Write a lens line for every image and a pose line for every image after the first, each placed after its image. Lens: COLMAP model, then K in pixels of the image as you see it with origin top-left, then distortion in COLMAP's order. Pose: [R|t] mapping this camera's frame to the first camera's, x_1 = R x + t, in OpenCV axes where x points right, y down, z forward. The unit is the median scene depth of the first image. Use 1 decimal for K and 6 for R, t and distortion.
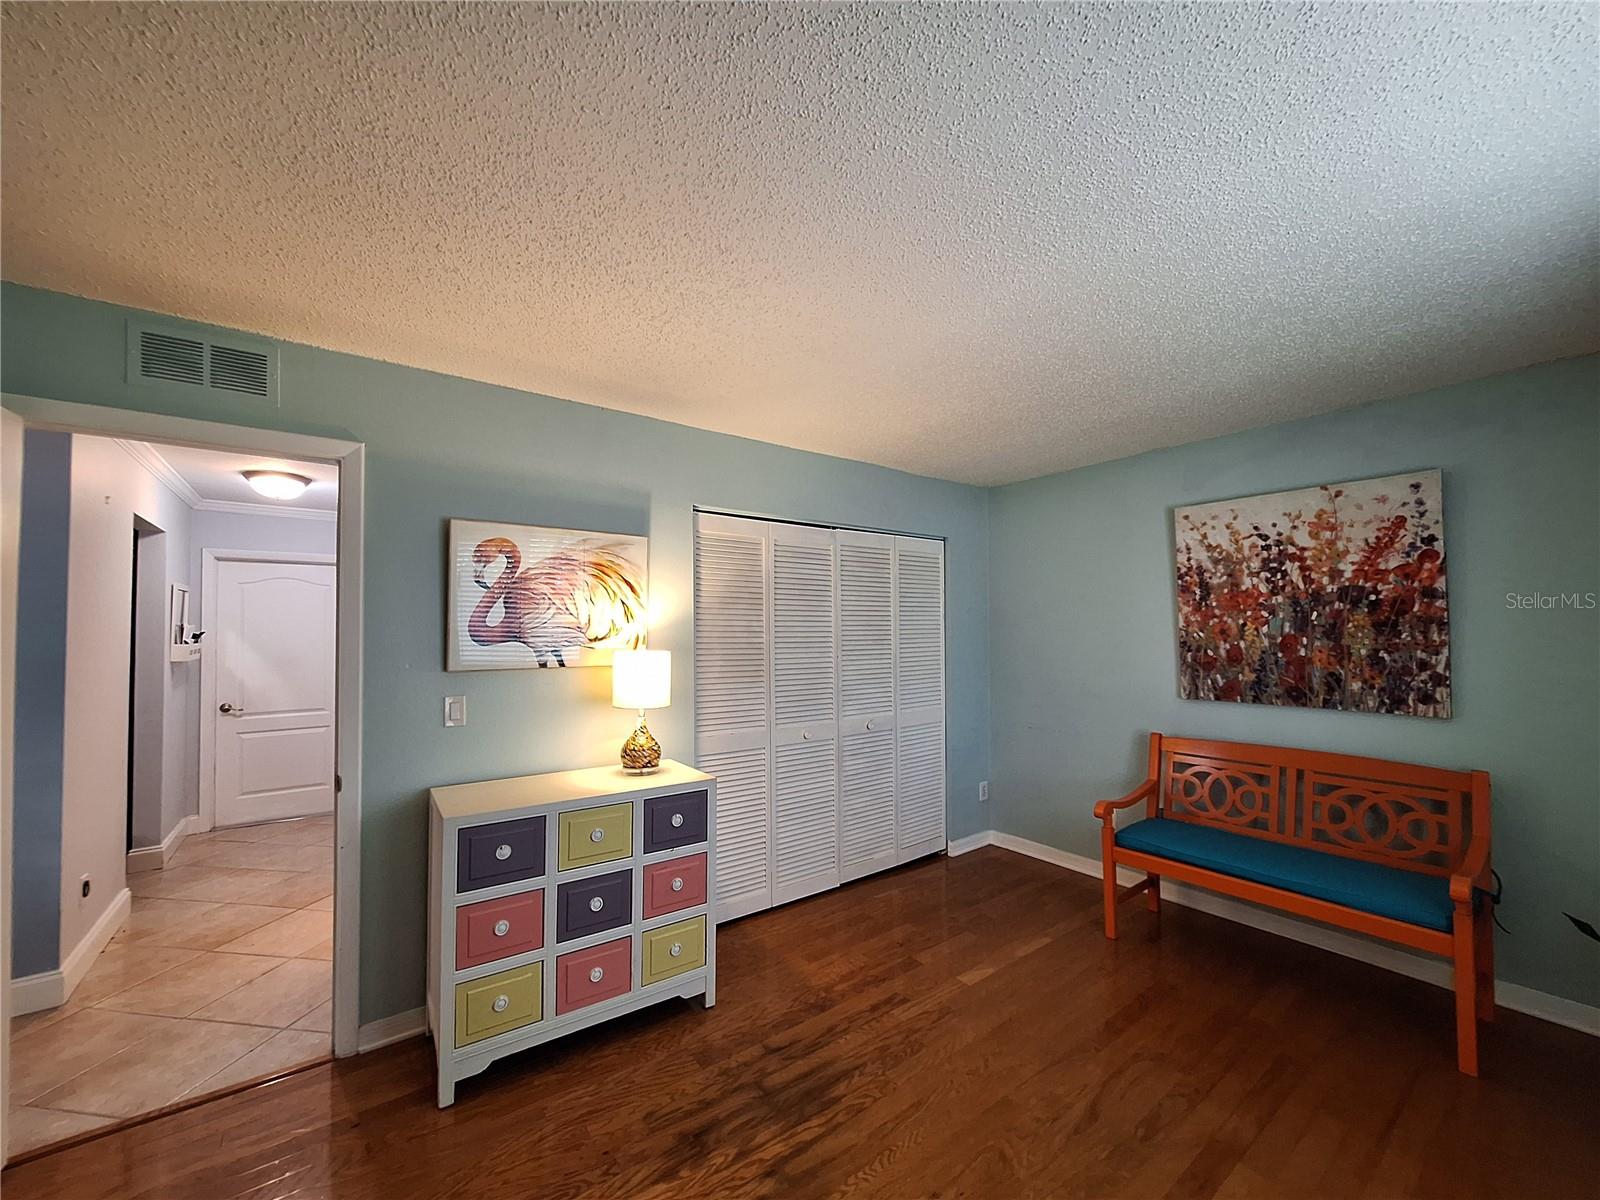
lens RADIAL K [[634.7, 0, 808.1], [0, 634.7, 609.2], [0, 0, 1]] dist [-0.005896, 0.001322]
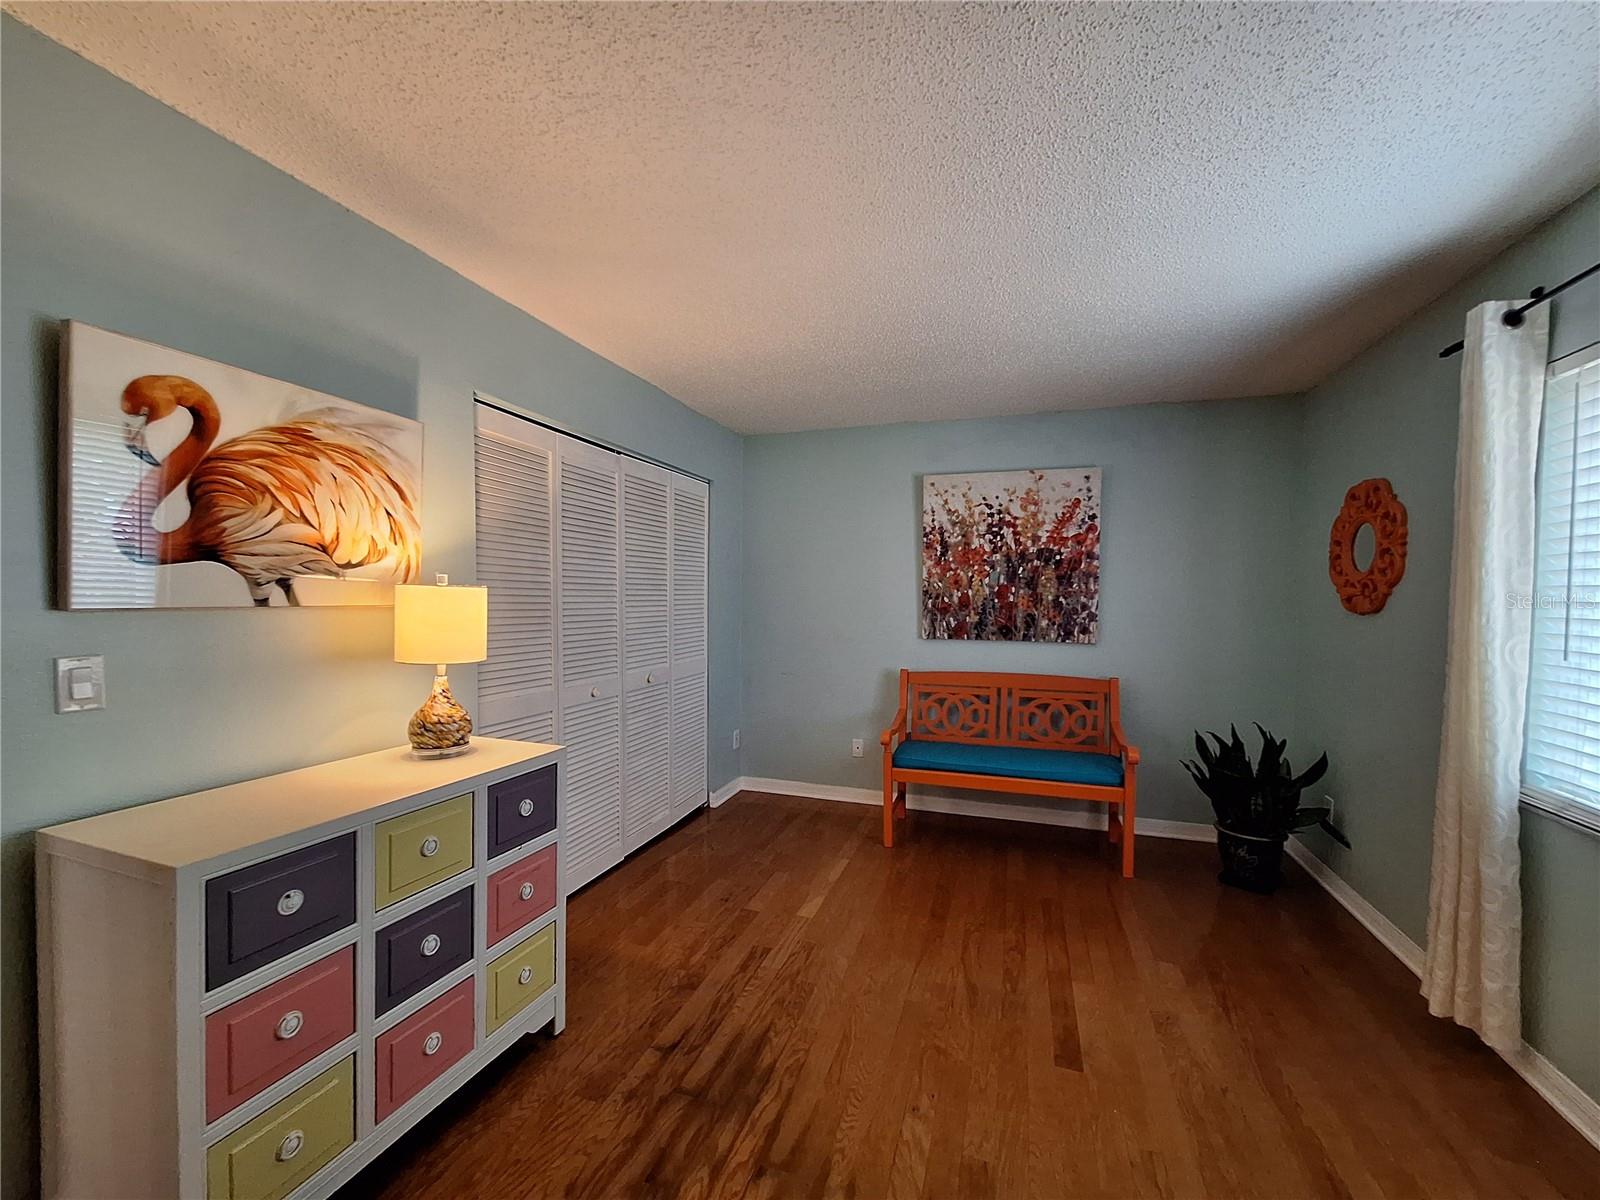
lens RADIAL K [[634.7, 0, 814.0], [0, 634.7, 610.9], [0, 0, 1]] dist [-0.005896, 0.001322]
pose [[0.820938, -0.001229, 0.571016, -0.322678], [-0.033375, 0.998185, 0.050131, 0.047025], [-0.570041, -0.060212, 0.819407, 0.187512]]
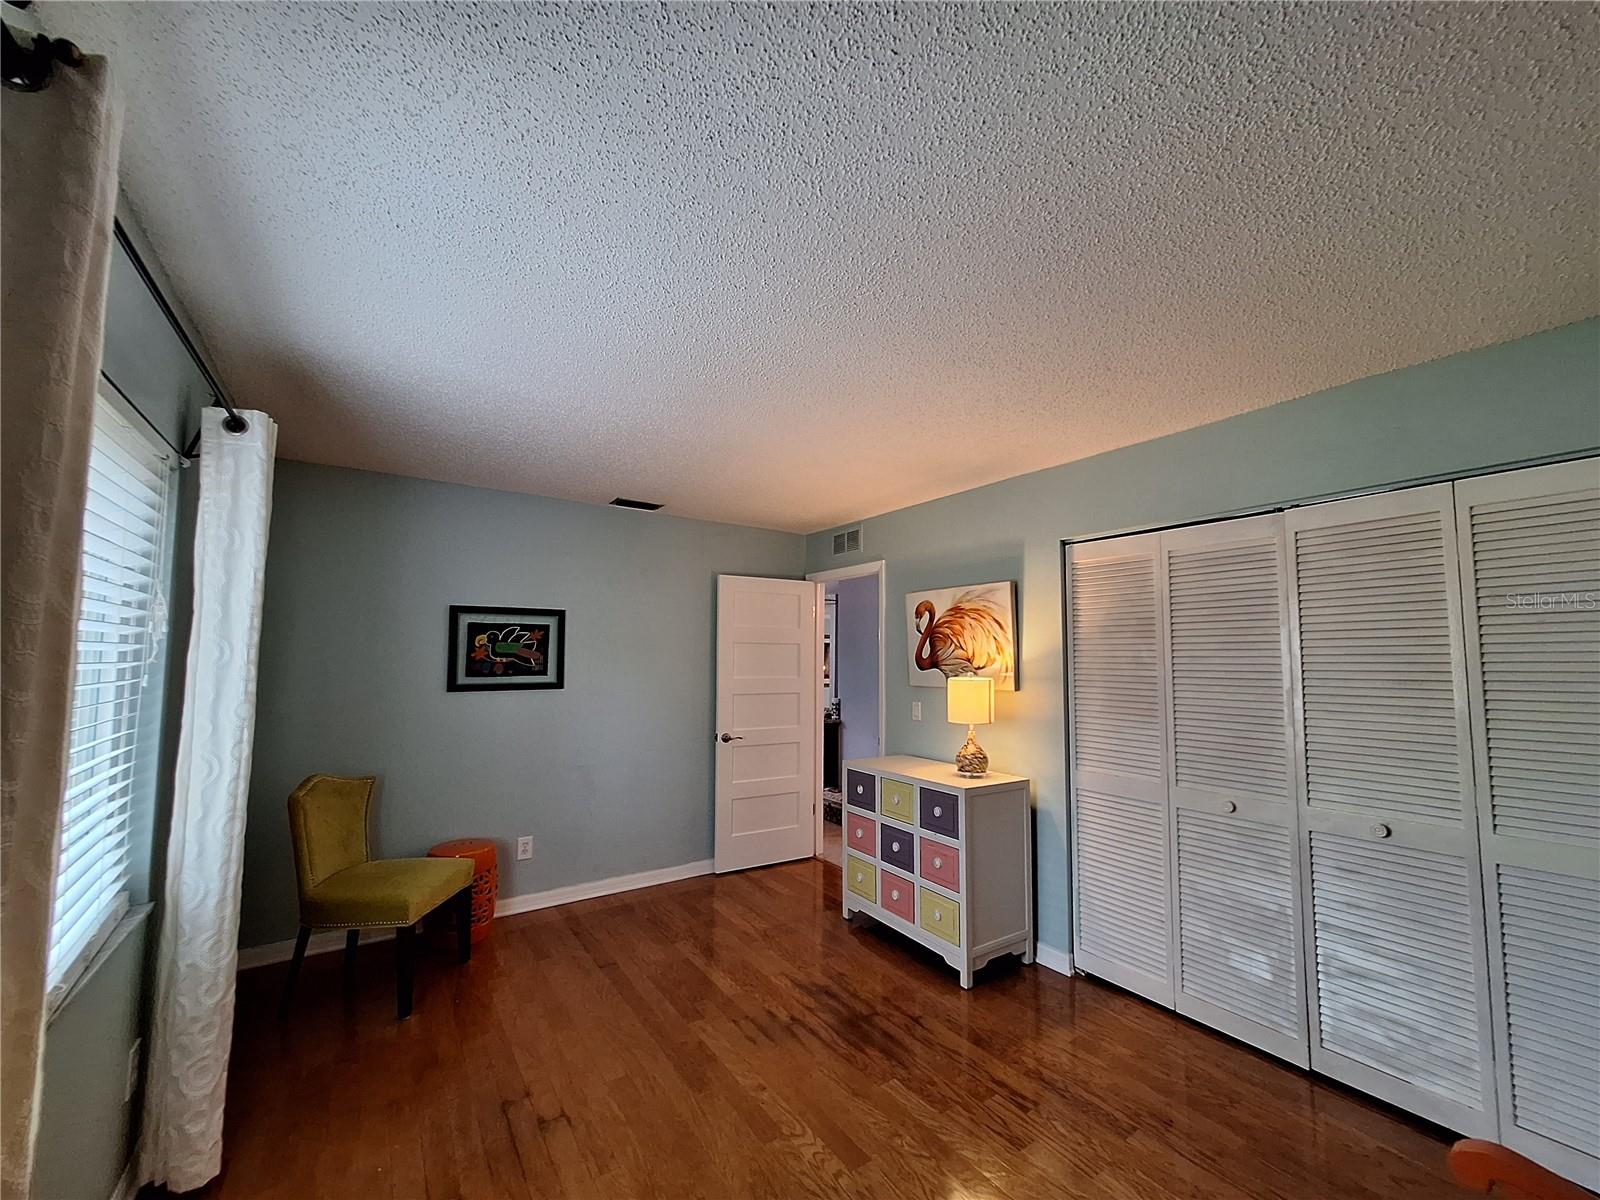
lens RADIAL K [[634.7, 0, 803.4], [0, 634.7, 598.8], [0, 0, 1]] dist [-0.005896, 0.001322]
pose [[-0.051762, -0.093783, -0.994246, 1.005624], [0.027811, 0.995059, -0.095308, 0.021232], [0.998272, -0.032584, -0.048898, 0.735273]]
